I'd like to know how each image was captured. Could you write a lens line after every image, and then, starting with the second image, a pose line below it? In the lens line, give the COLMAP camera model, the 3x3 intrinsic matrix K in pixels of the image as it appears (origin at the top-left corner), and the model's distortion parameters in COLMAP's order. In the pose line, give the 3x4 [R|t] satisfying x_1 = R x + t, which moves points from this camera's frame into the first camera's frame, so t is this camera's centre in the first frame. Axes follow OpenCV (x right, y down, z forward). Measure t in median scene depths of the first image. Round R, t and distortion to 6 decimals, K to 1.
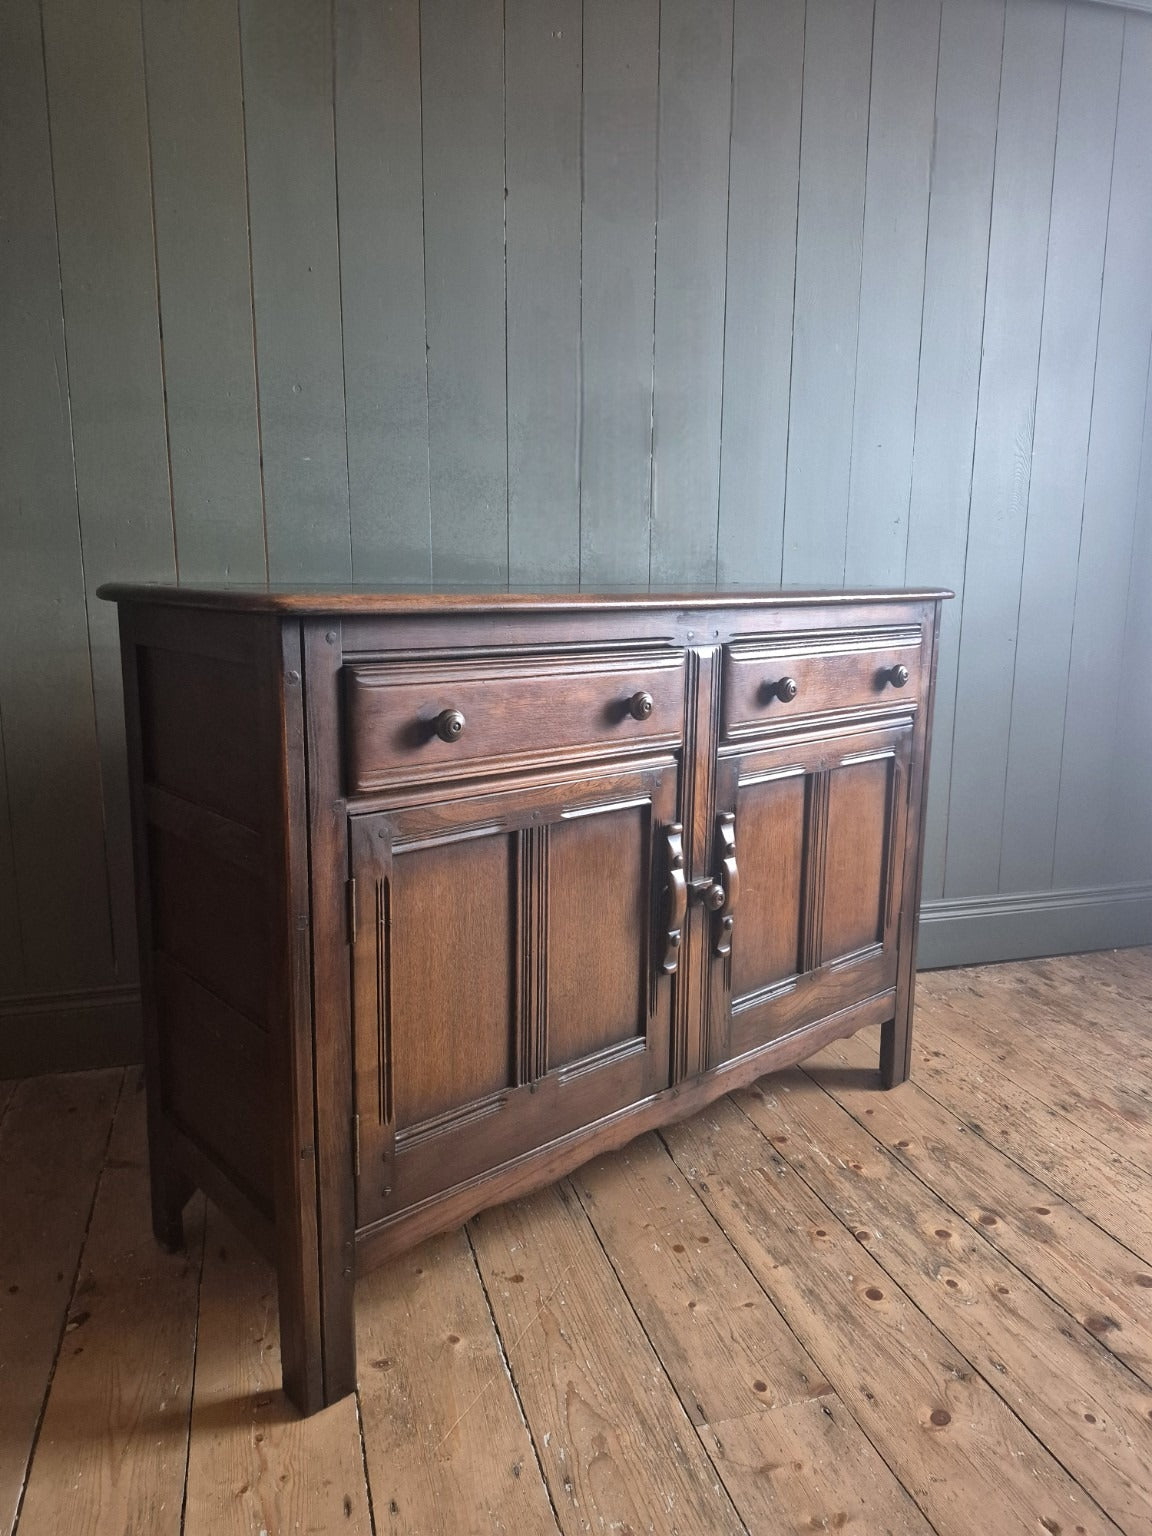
lens RADIAL K [[1077.1, 0, 588.4], [0, 1077.1, 756.9], [0, 0, 1]] dist [0.069020, -0.073709]
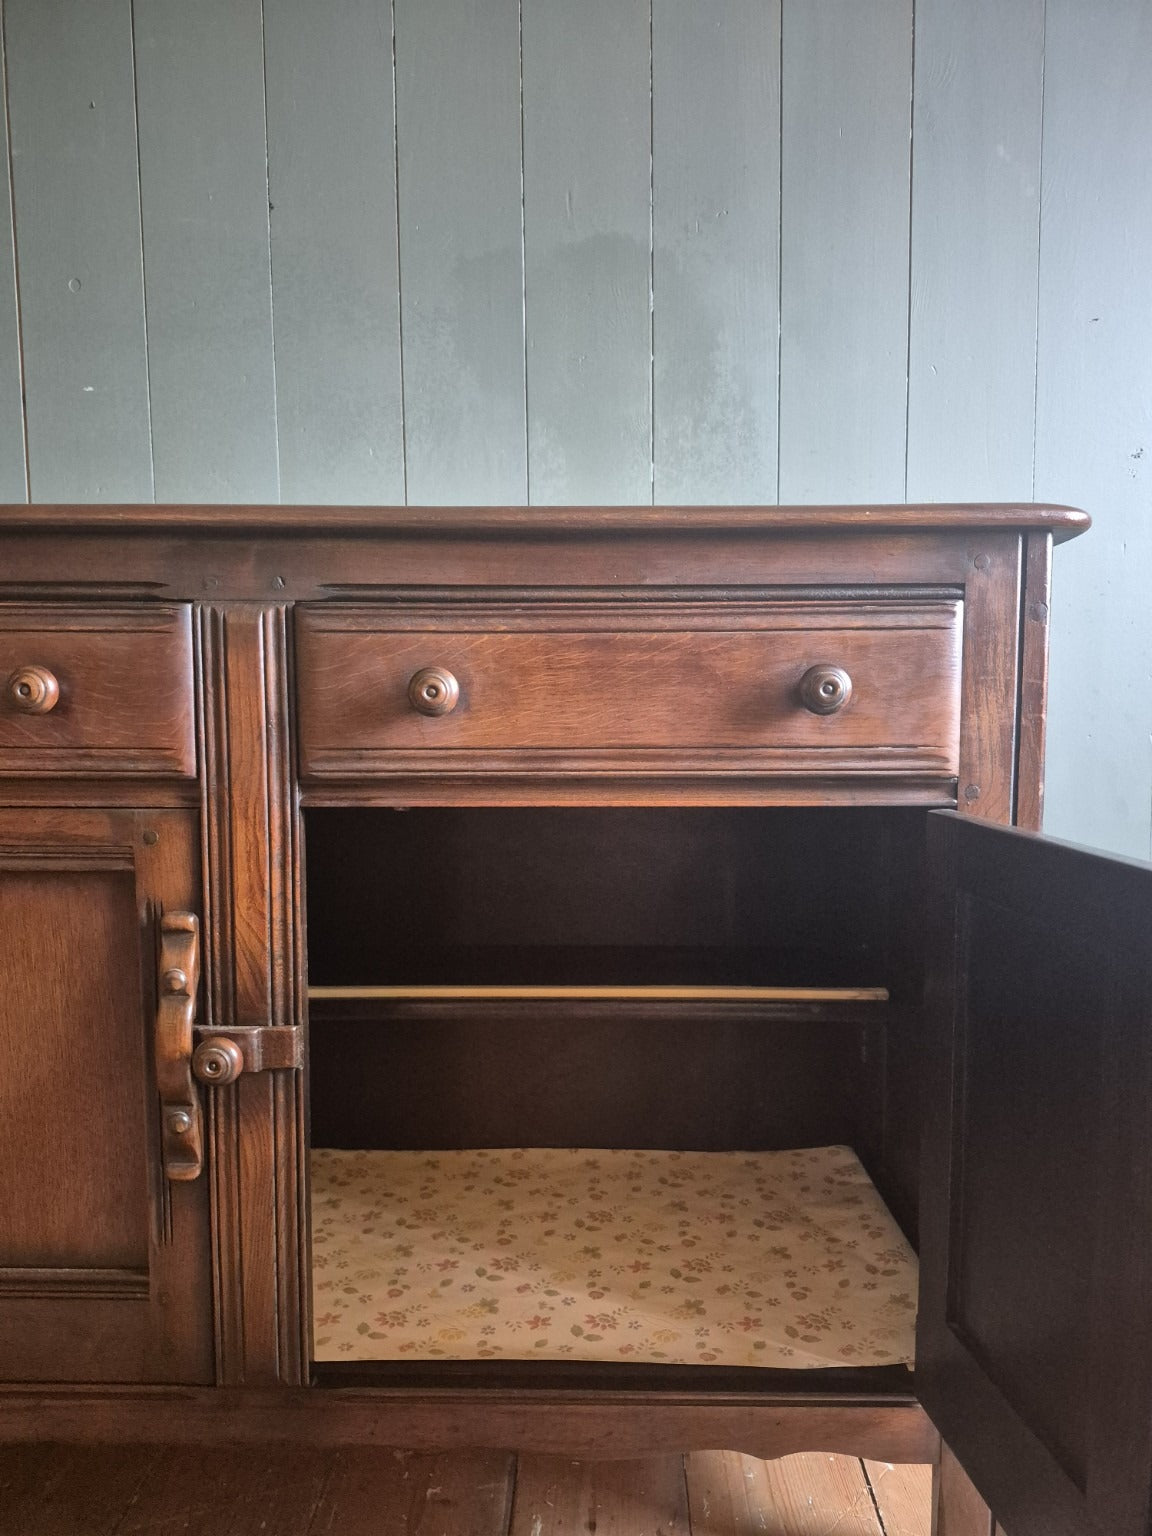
lens RADIAL K [[1077.1, 0, 585.2], [0, 1077.1, 775.1], [0, 0, 1]] dist [0.069020, -0.073709]
pose [[0.728722, 0.049329, -0.683030, 0.627677], [-0.112583, 0.992461, -0.048439, -0.006441], [0.675491, 0.112196, 0.728782, 0.719357]]
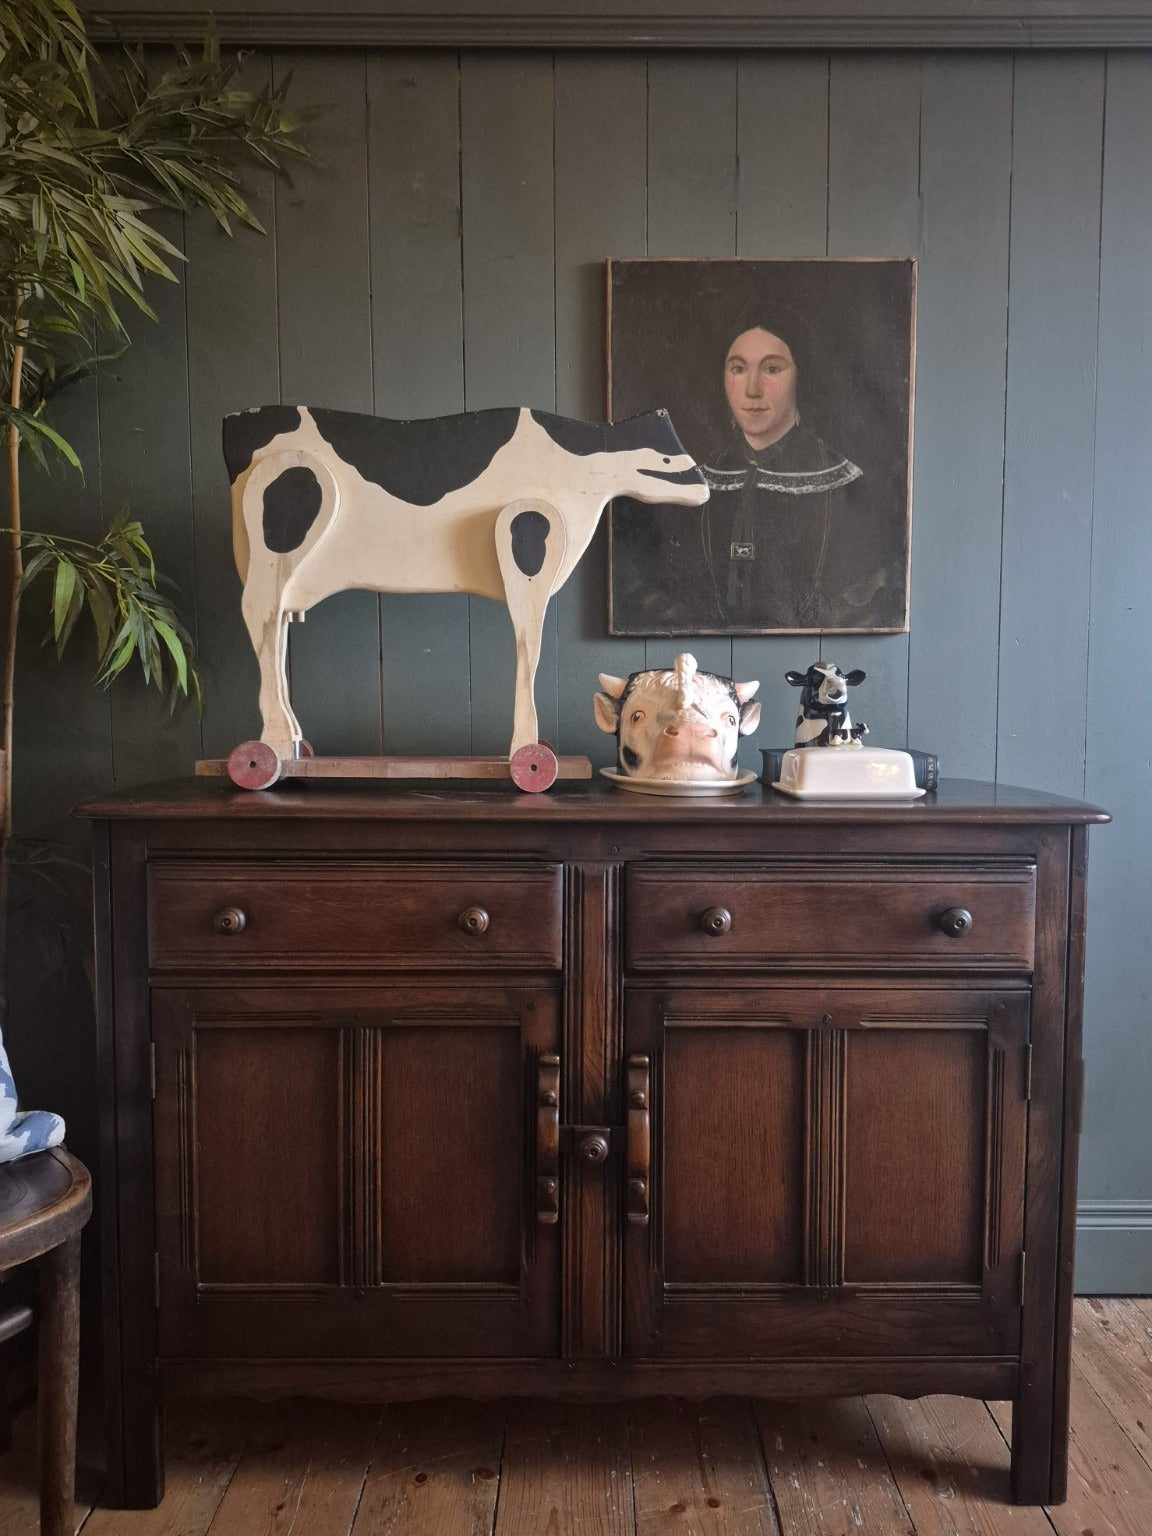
lens RADIAL K [[1077.1, 0, 594.6], [0, 1077.1, 764.4], [0, 0, 1]] dist [0.069020, -0.073709]
pose [[0.751296, 0.039858, -0.658761, 0.704995], [-0.115126, 0.990785, -0.071350, -0.120332], [0.649847, 0.129445, 0.748961, 0.306778]]
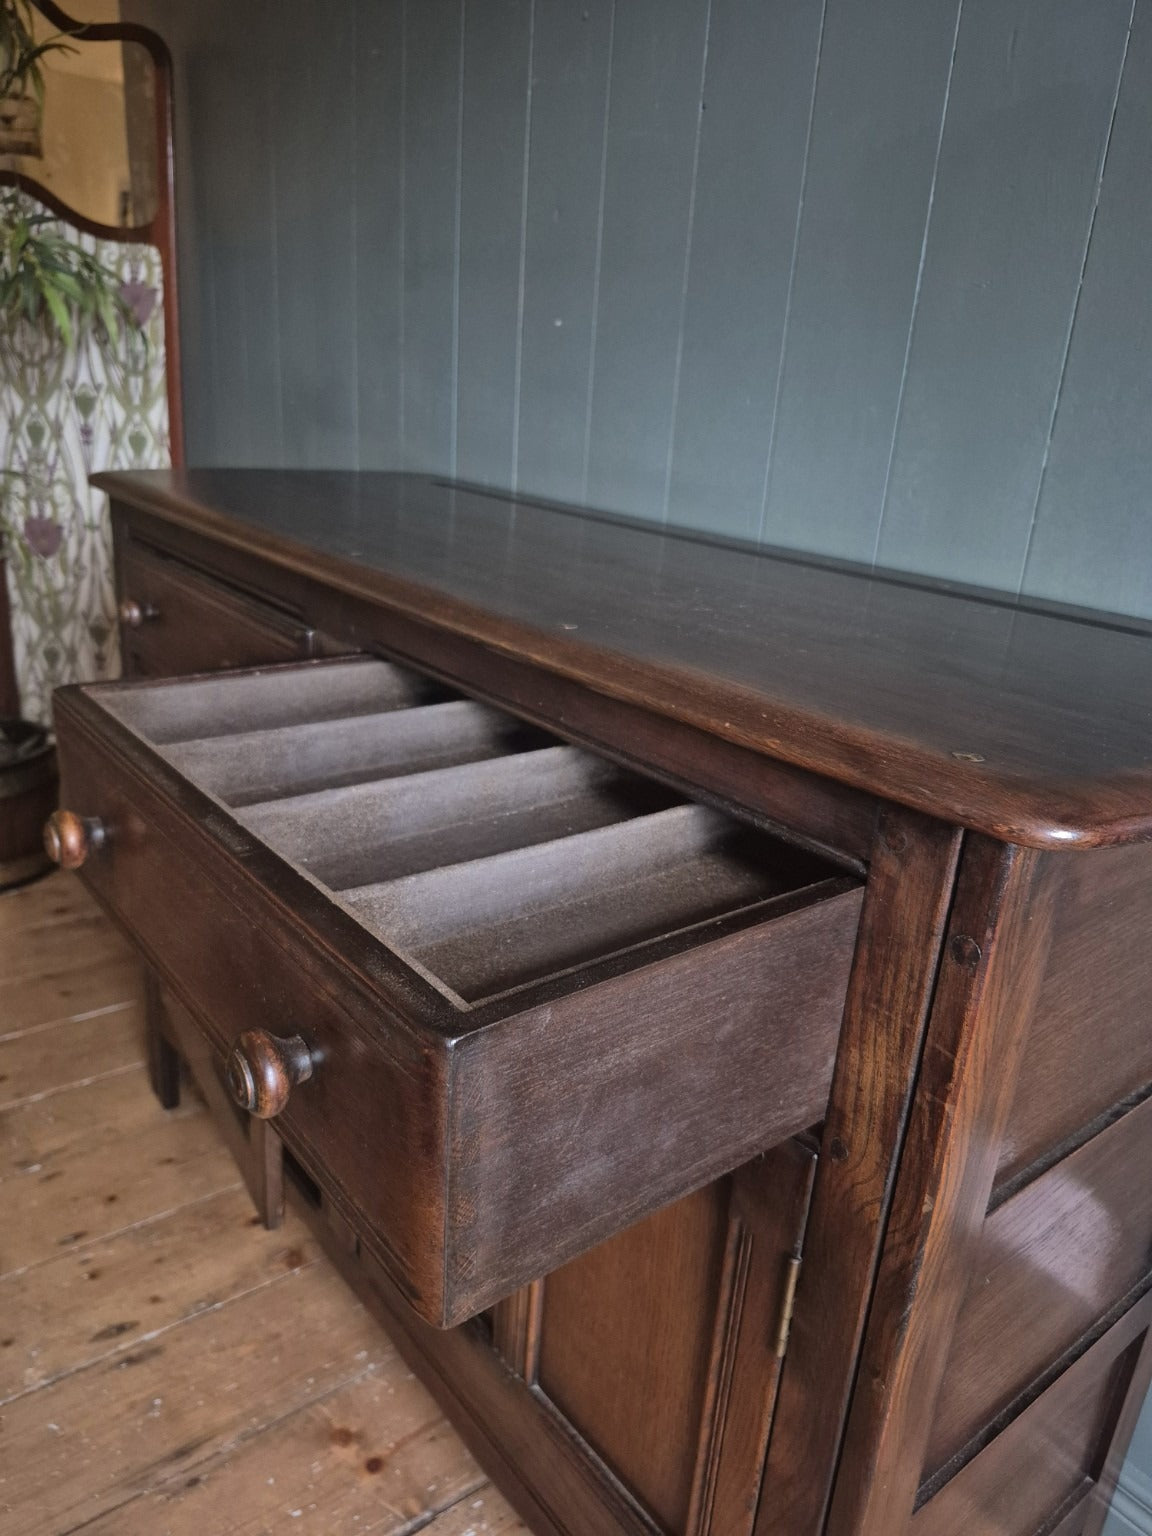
lens RADIAL K [[1077.1, 0, 565.6], [0, 1077.1, 773.6], [0, 0, 1]] dist [0.069020, -0.073709]
pose [[-0.070628, 0.327419, -0.942236, 0.711889], [-0.239341, 0.911439, 0.334657, -0.273720], [0.968363, 0.249152, 0.013992, 1.140797]]
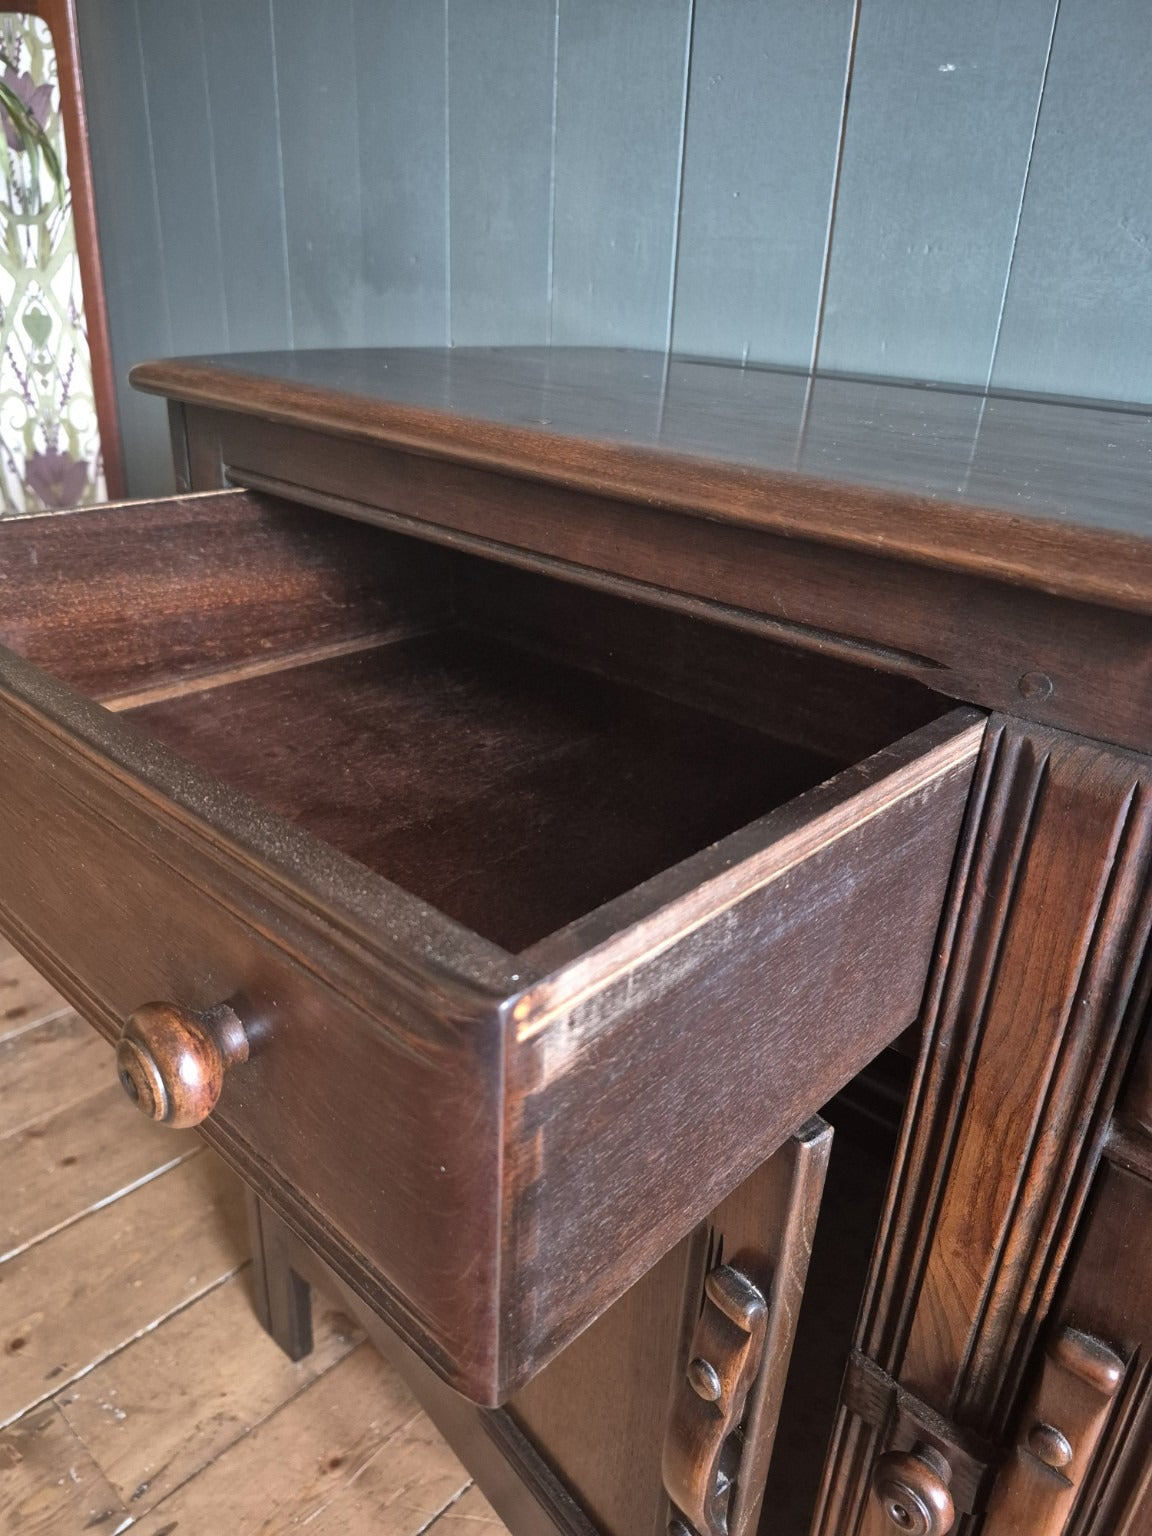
lens RADIAL K [[1077.1, 0, 566.7], [0, 1077.1, 772.0], [0, 0, 1]] dist [0.069020, -0.073709]
pose [[0.089779, 0.412908, -0.906337, 0.326936], [-0.218401, 0.896025, 0.386575, -0.168856], [0.971721, 0.163238, 0.170624, 0.839001]]
